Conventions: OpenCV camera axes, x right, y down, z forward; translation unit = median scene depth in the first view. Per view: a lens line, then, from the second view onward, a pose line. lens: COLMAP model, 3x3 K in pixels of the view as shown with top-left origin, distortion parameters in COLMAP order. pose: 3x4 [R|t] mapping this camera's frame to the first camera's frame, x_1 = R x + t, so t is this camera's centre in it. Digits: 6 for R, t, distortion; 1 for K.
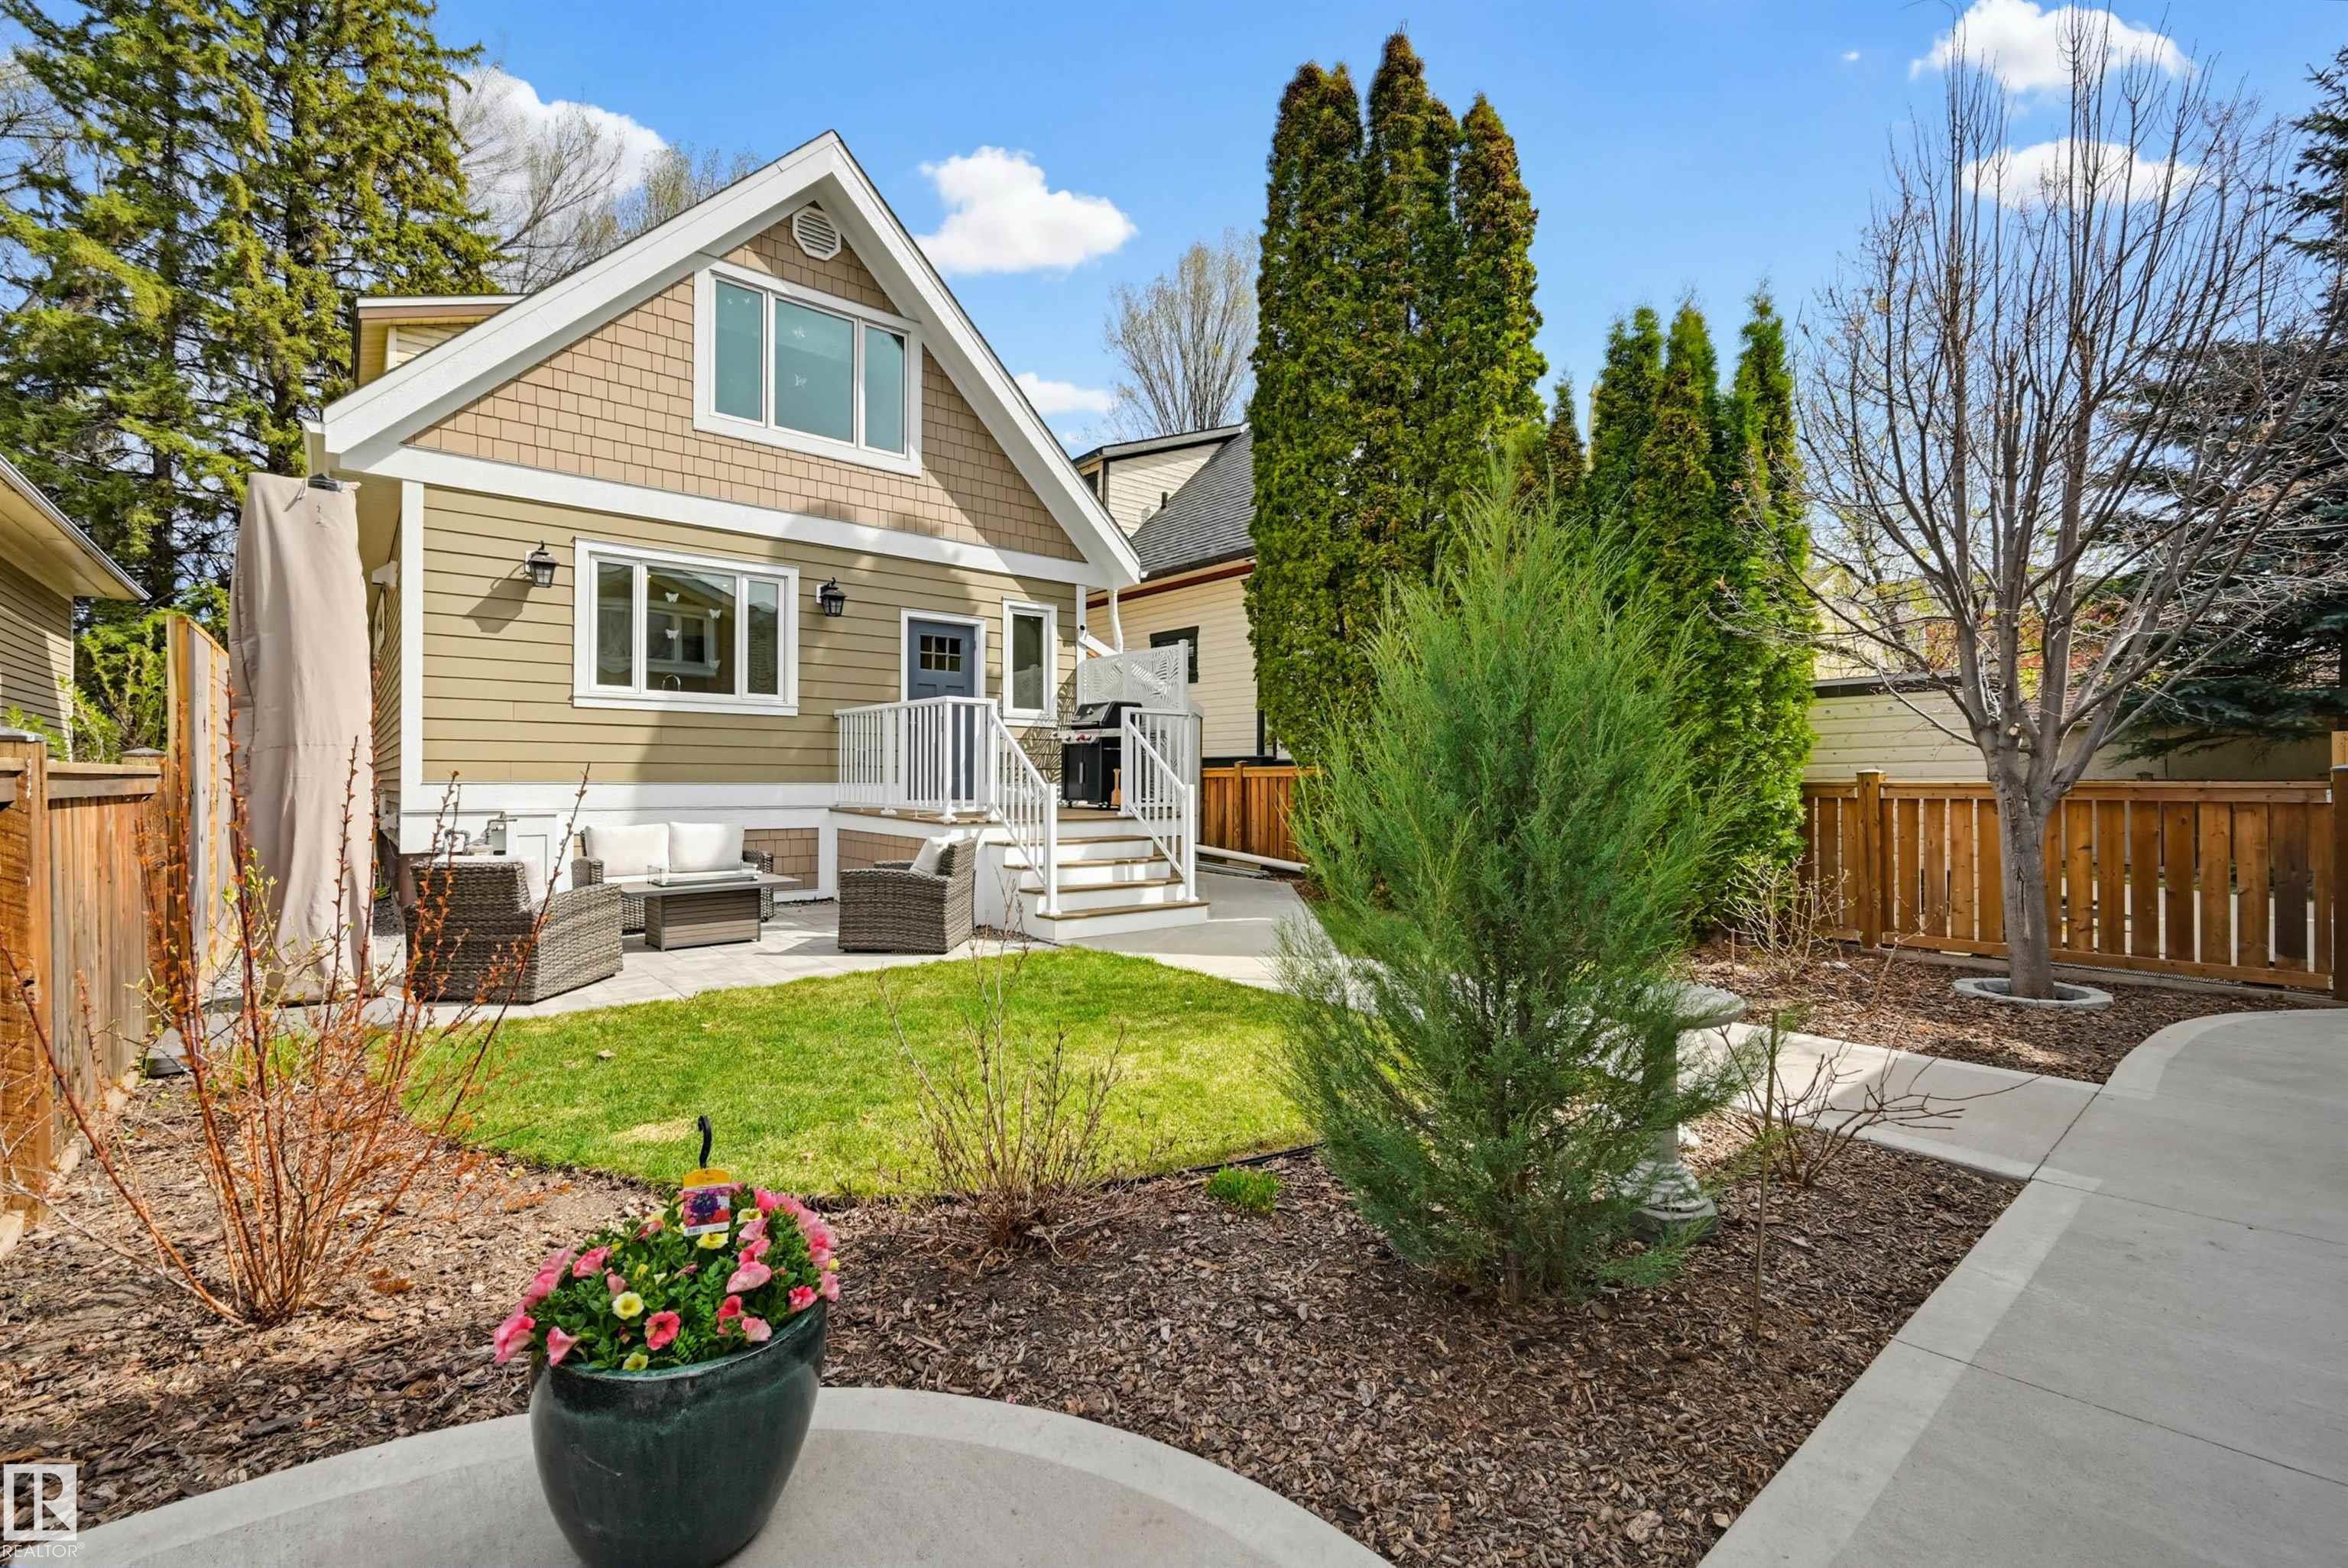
lens RADIAL K [[1006.2, 0, 1164.9], [0, 1006.2, 782.5], [0, 0, 1]] dist [0.008221, 0.000452]
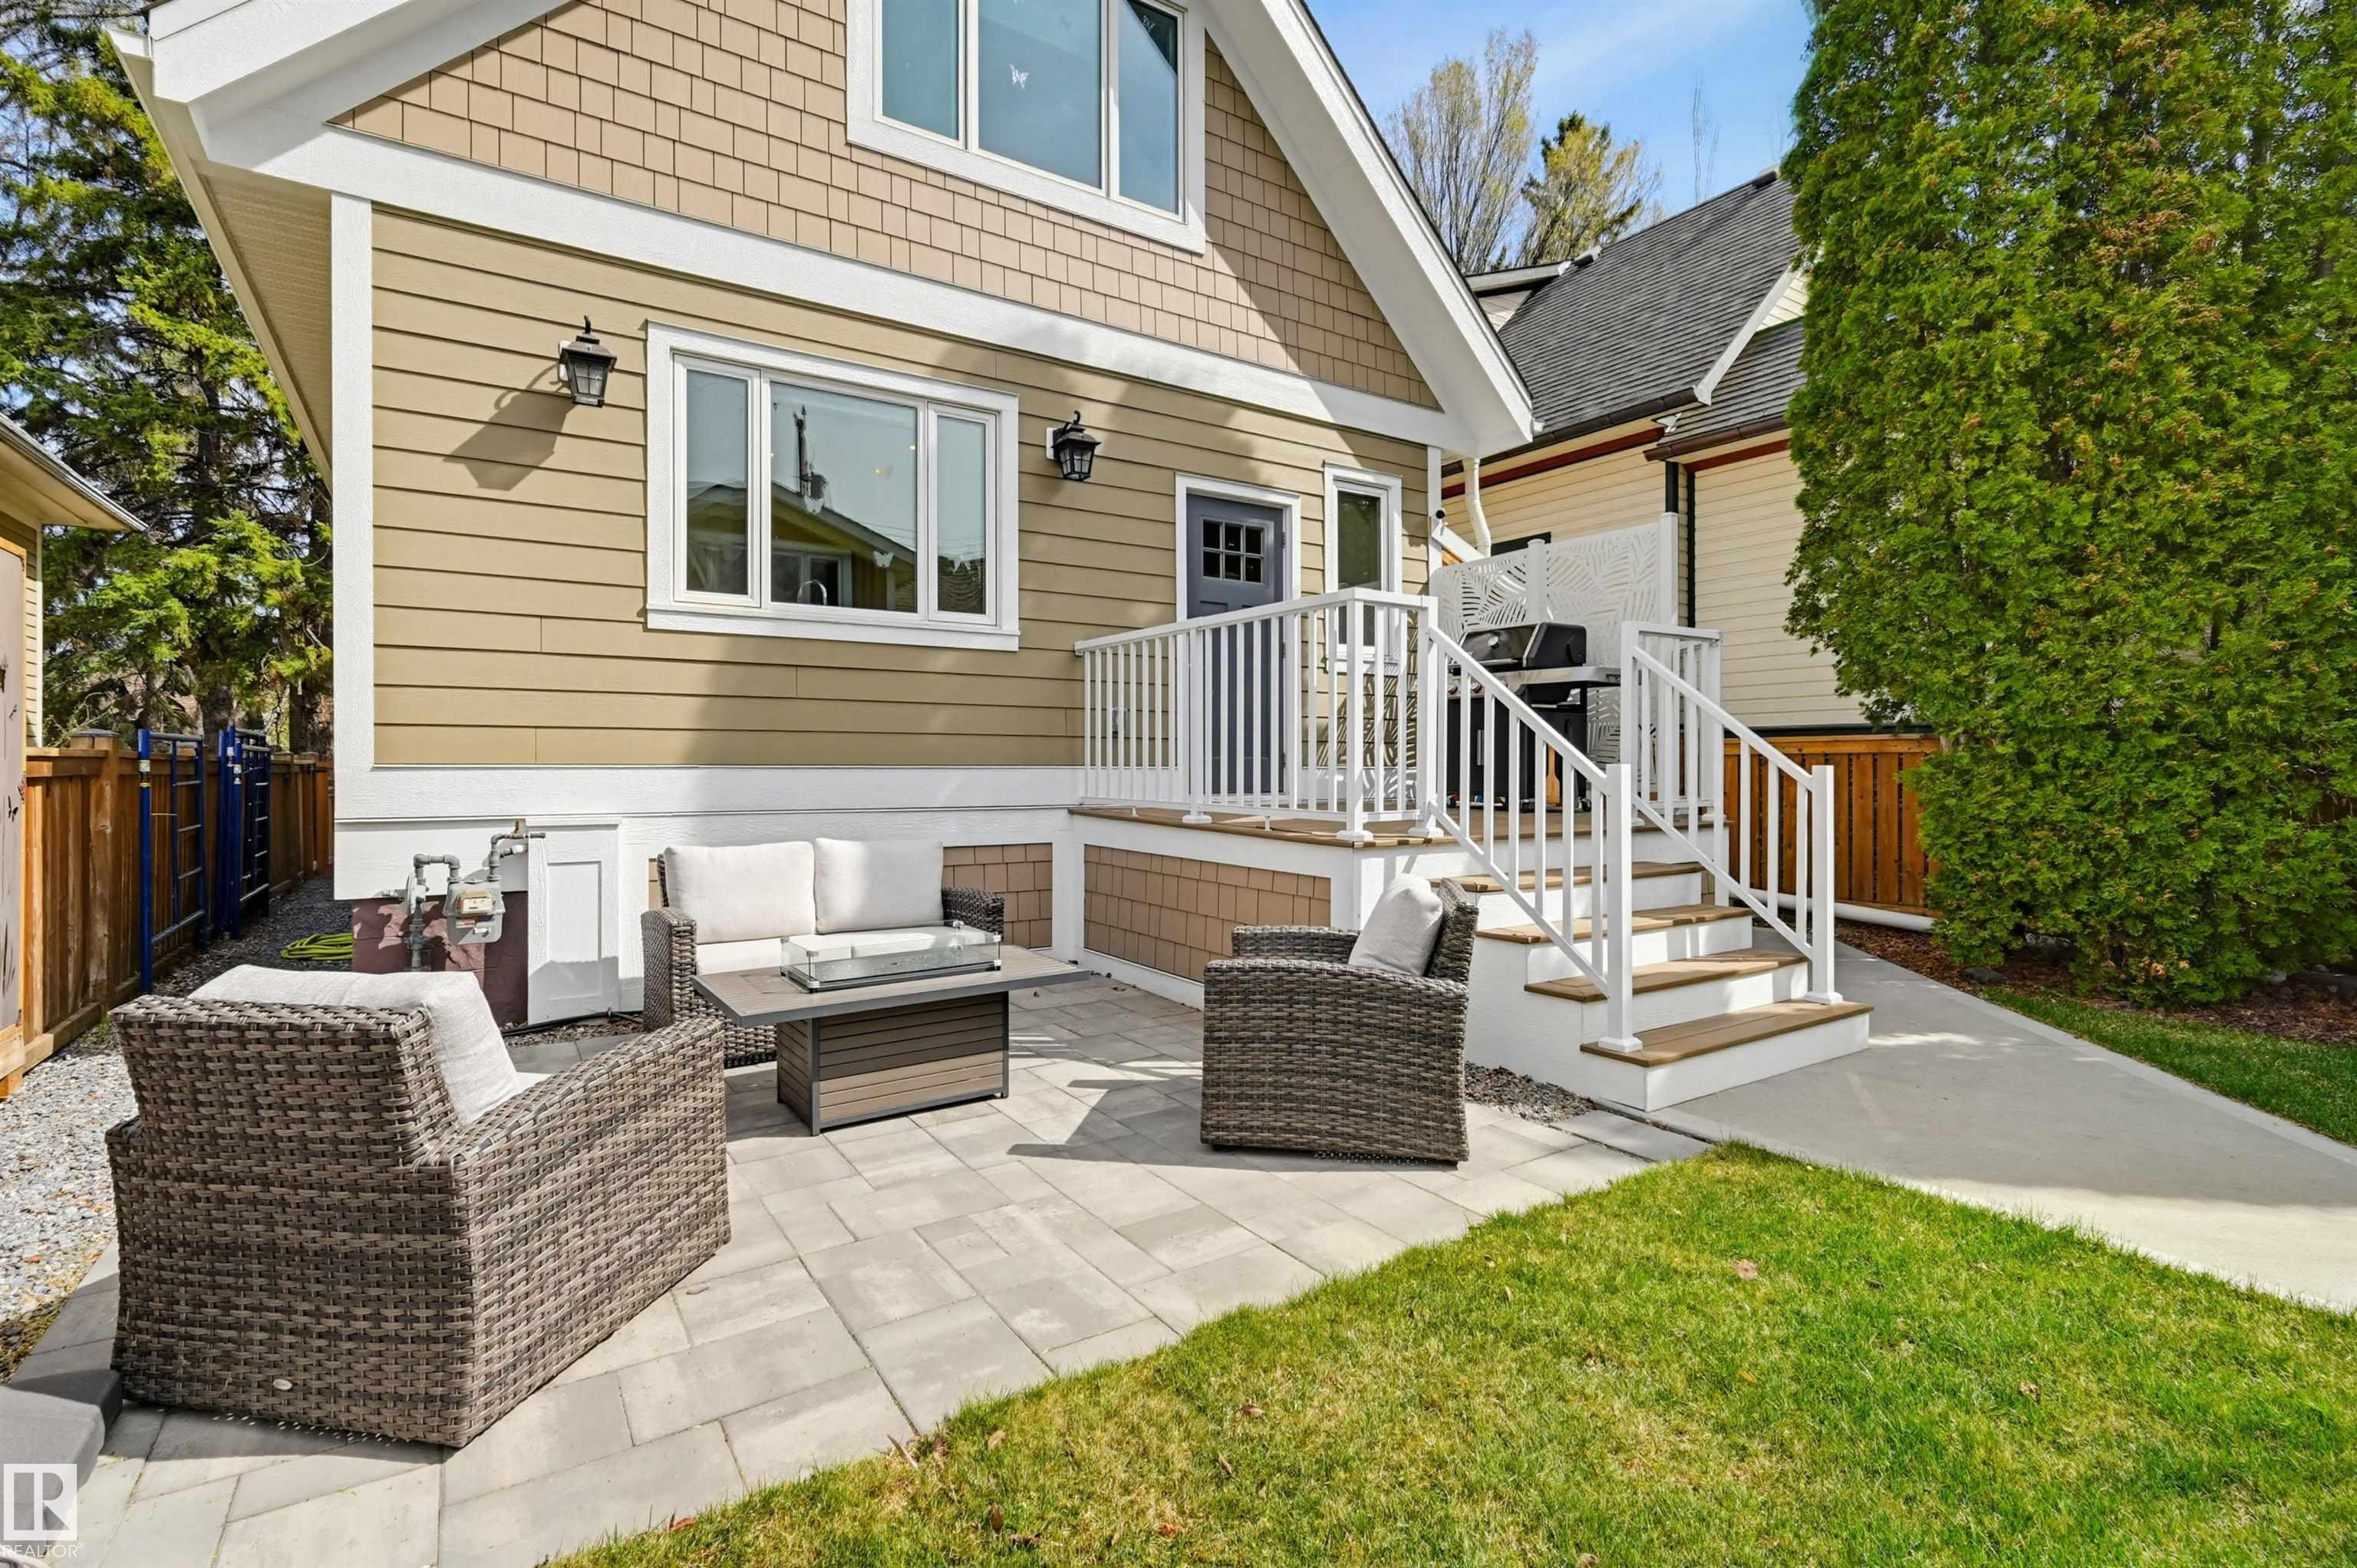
lens RADIAL K [[1077.3, 0, 1187.1], [0, 1077.3, 775.7], [0, 0, 1]] dist [0.006495, -0.000807]
pose [[0.994988, -0.002732, -0.099958, -0.212815], [0.003470, 0.999968, 0.007212, 0.001894], [0.099935, -0.007523, 0.994966, 0.403310]]
